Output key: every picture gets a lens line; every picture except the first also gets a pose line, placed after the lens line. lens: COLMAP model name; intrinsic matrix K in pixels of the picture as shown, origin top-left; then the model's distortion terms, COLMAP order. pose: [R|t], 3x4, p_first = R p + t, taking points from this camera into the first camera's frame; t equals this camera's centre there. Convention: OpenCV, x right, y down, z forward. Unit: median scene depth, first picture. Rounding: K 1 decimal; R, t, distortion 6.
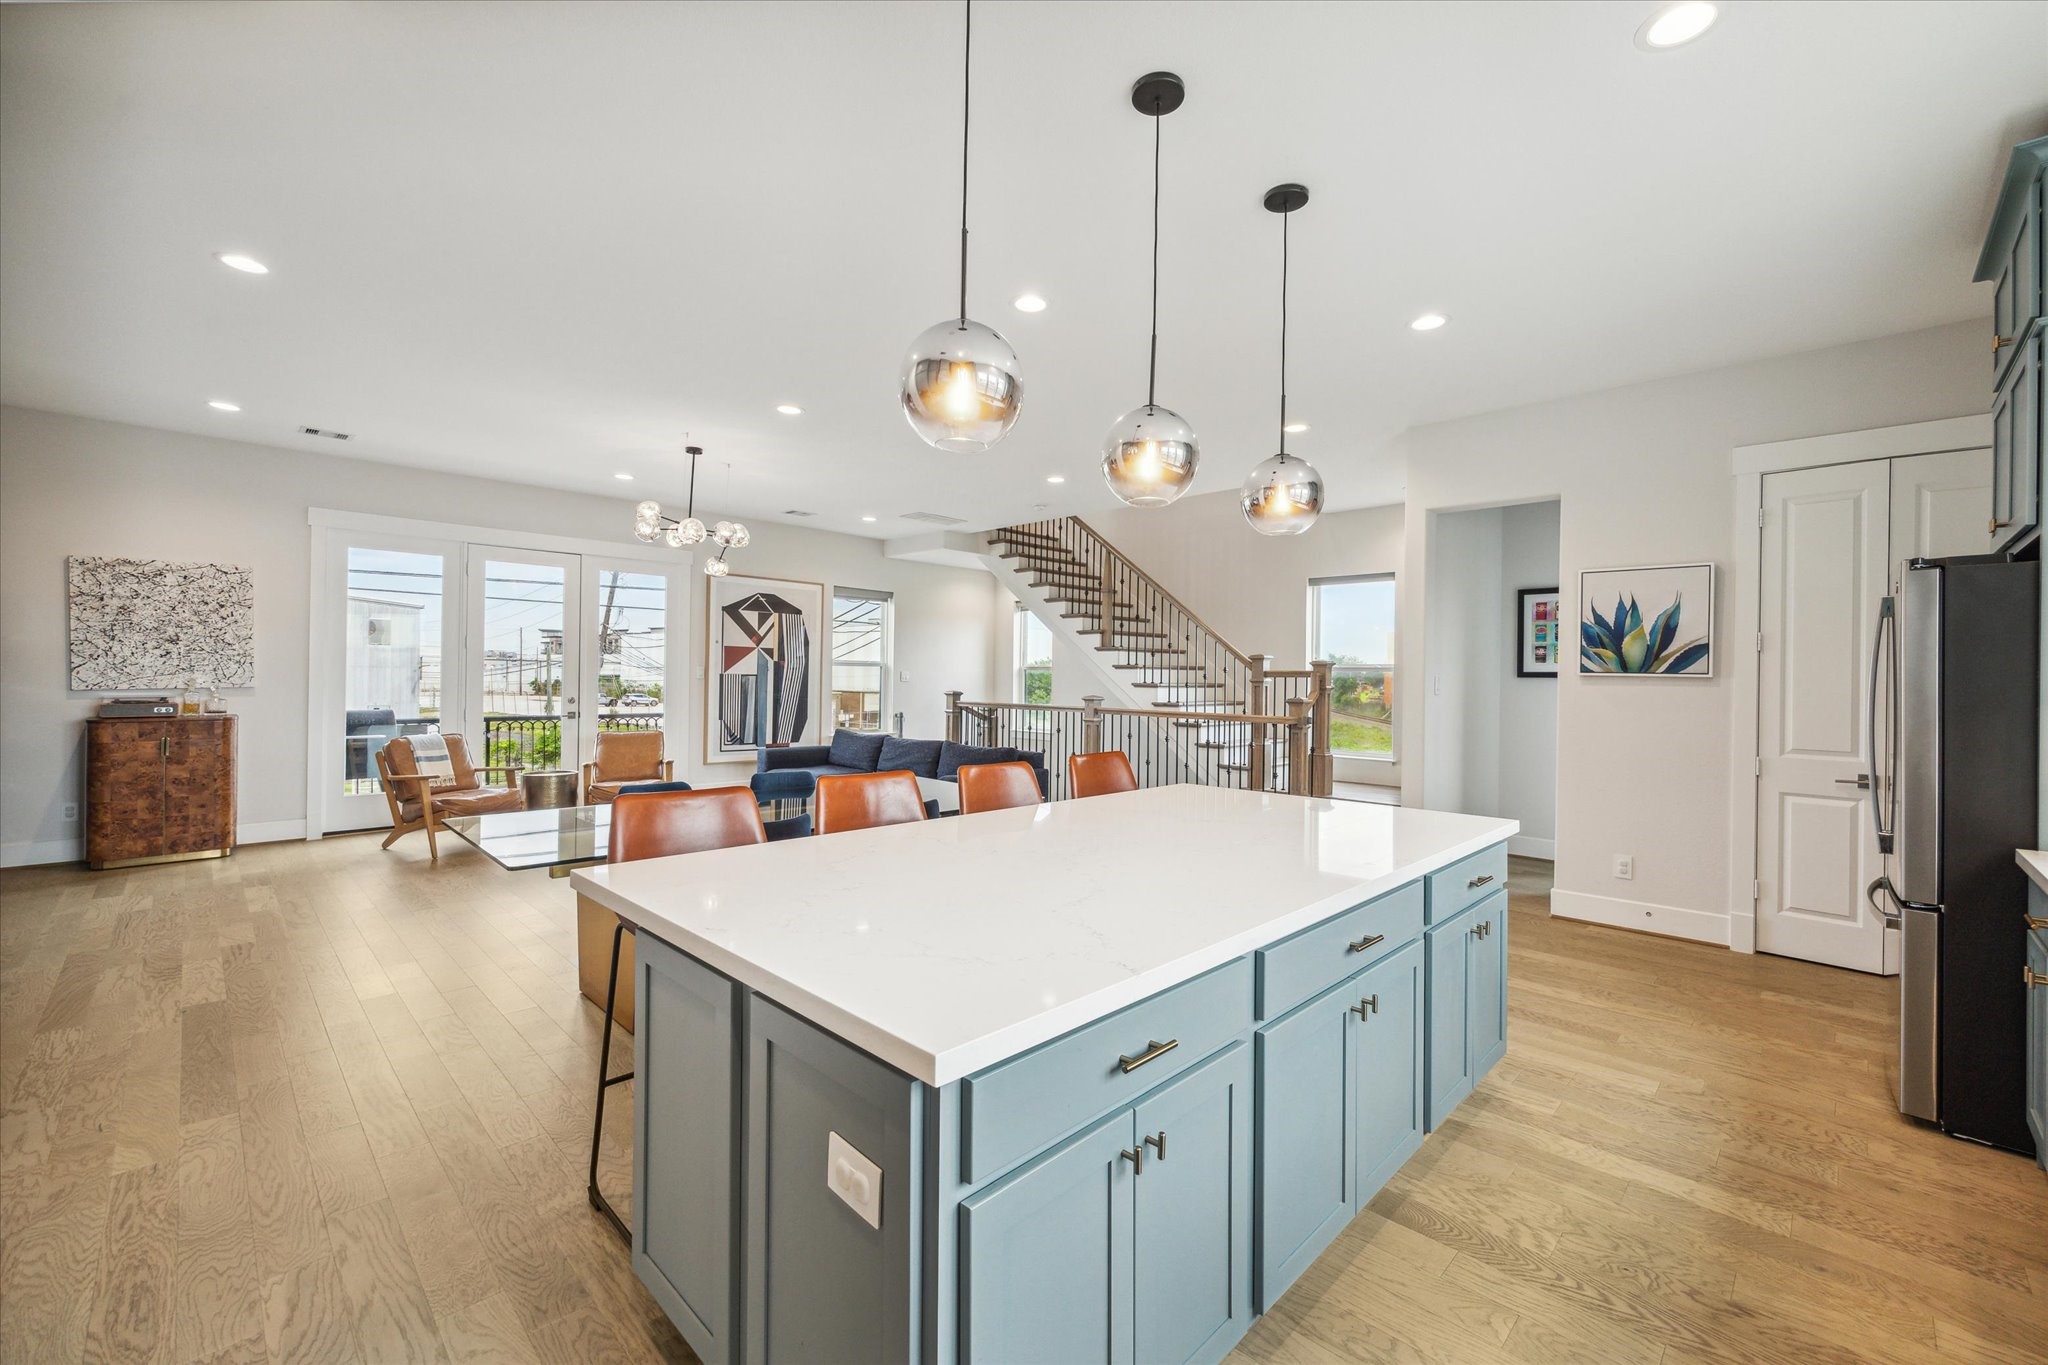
lens RADIAL K [[828.4, 0, 1030.2], [0, 828.4, 674.6], [0, 0, 1]] dist [0.000160, 0.000267]
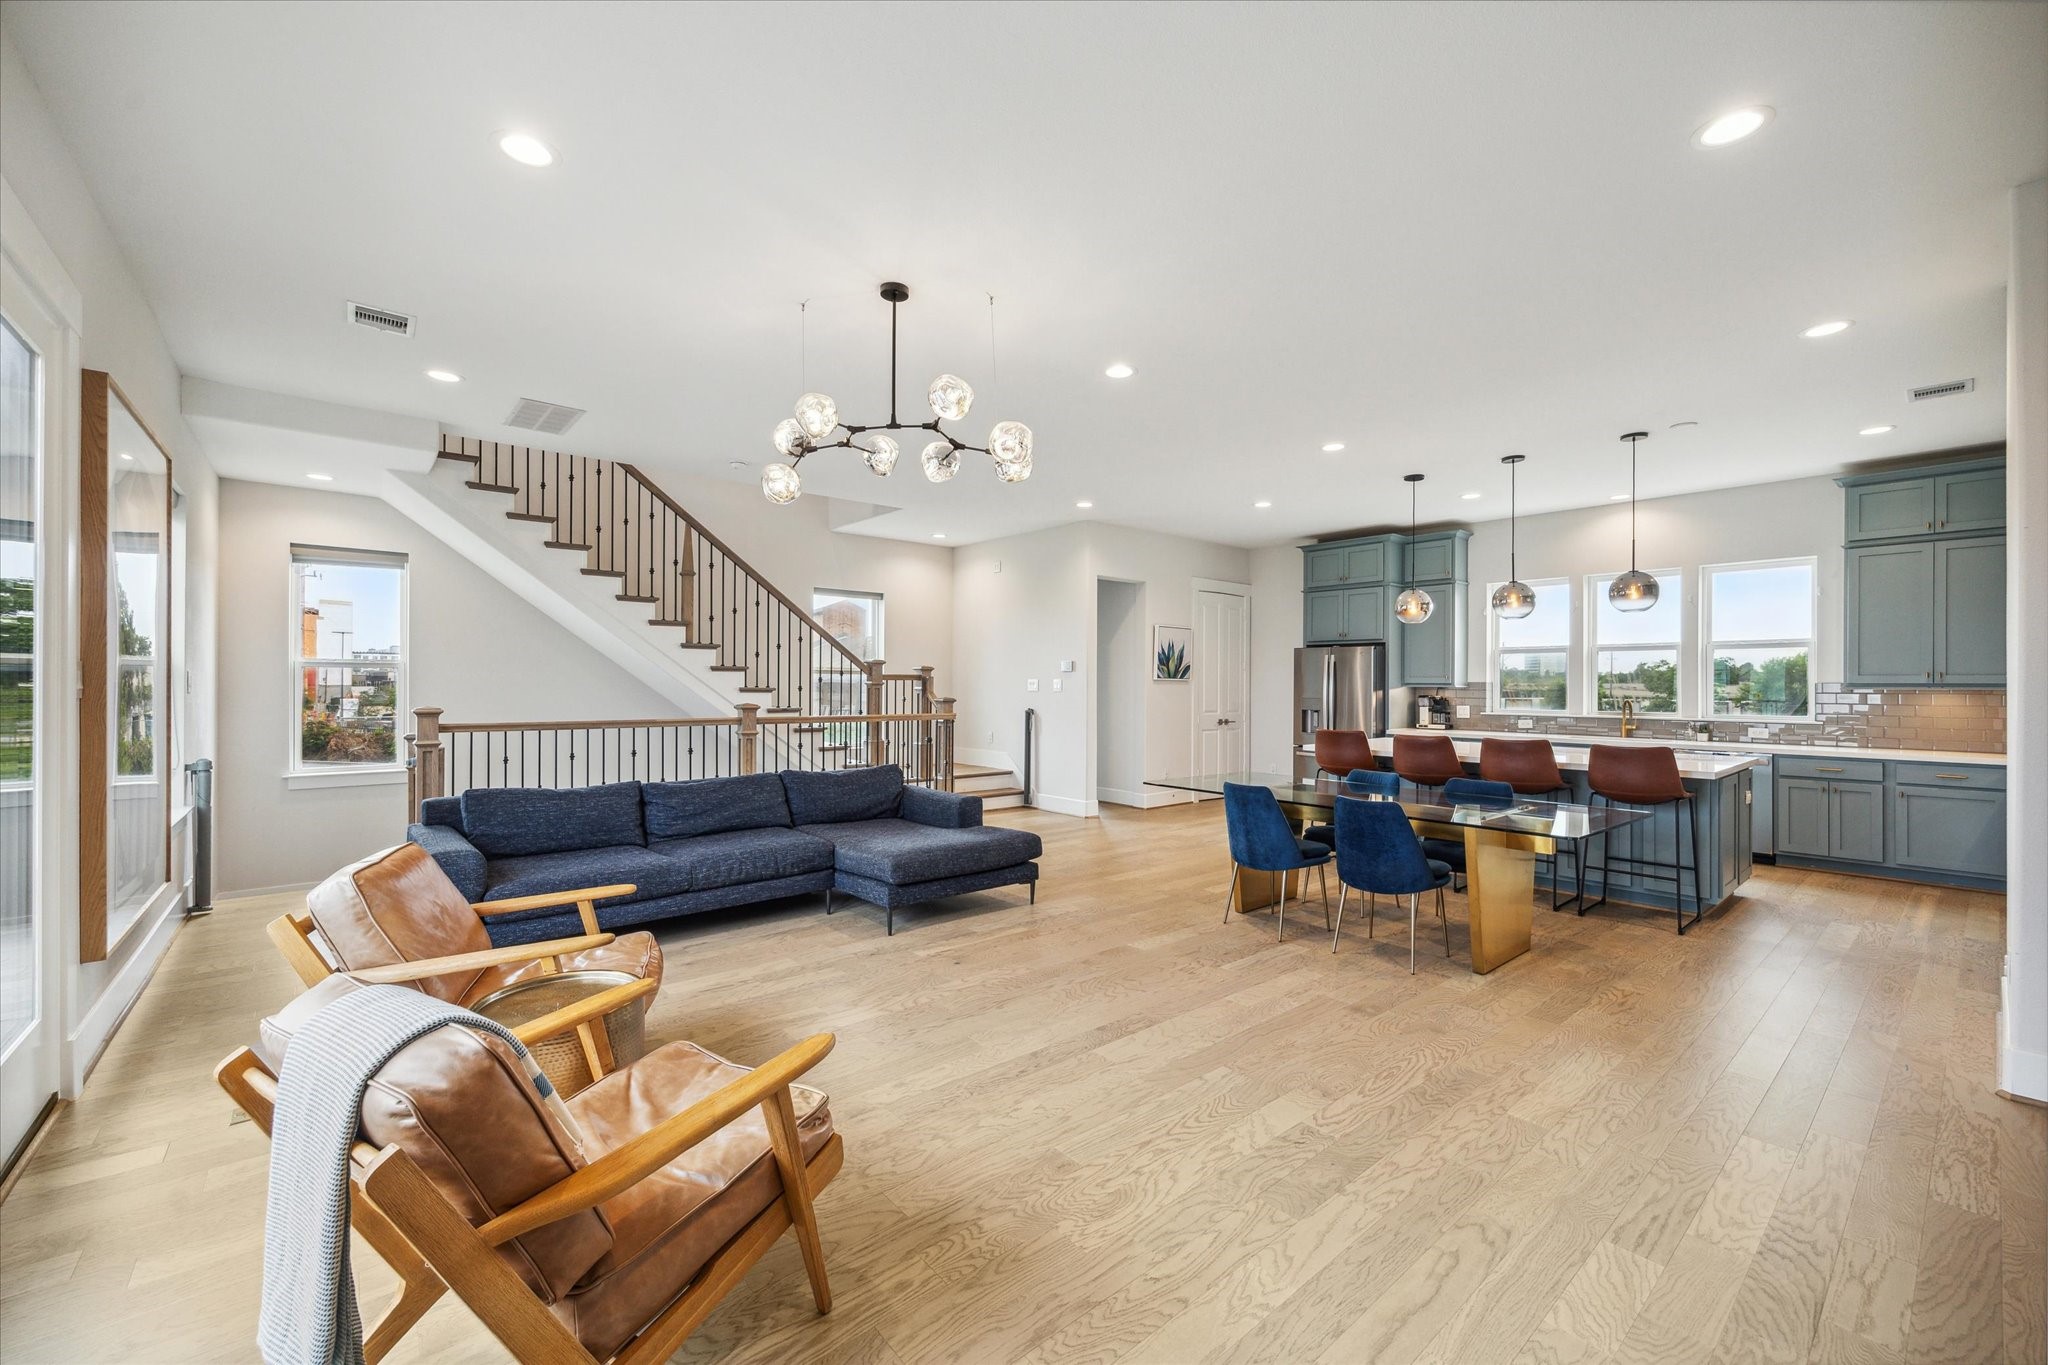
lens RADIAL K [[818.9, 0, 1022.3], [0, 818.9, 686.6], [0, 0, 1]] dist [-0.001420, 0.000040]
pose [[0.097971, -0.018924, 0.995009, -1.294948], [-0.007160, 0.999780, 0.019719, -0.018563], [-0.995163, -0.009056, 0.097814, 1.157547]]
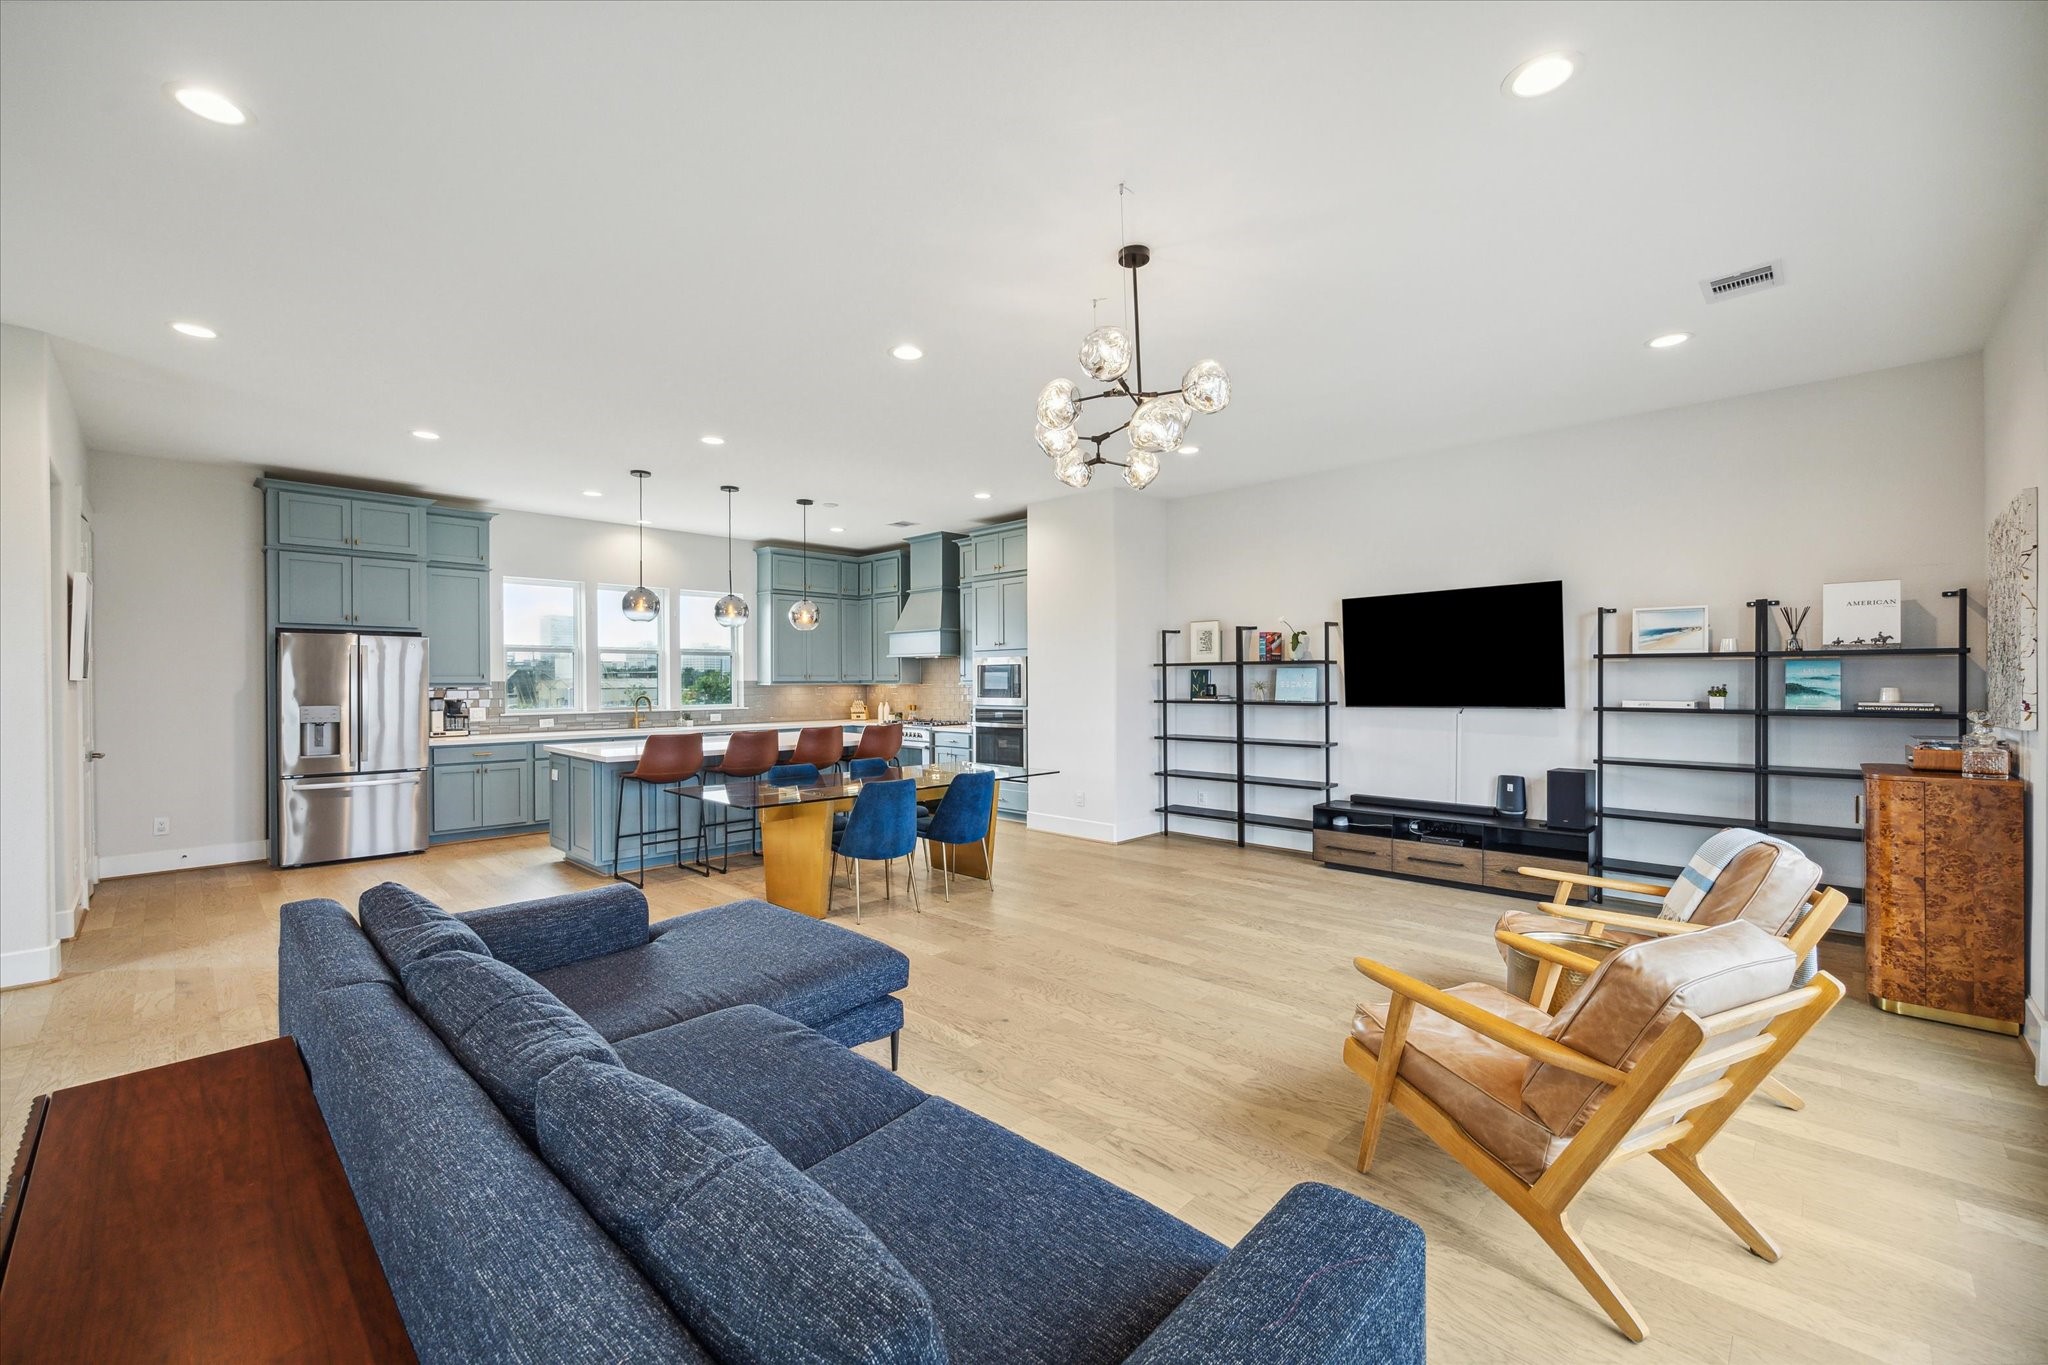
lens RADIAL K [[836.1, 0, 1024.4], [0, 836.1, 677.1], [0, 0, 1]] dist [-0.028901, 0.000026]
pose [[-0.999930, -0.010914, -0.004514, -0.467992], [-0.010869, 0.999892, -0.009922, -0.005045], [0.004622, -0.009873, -0.999941, 2.033844]]
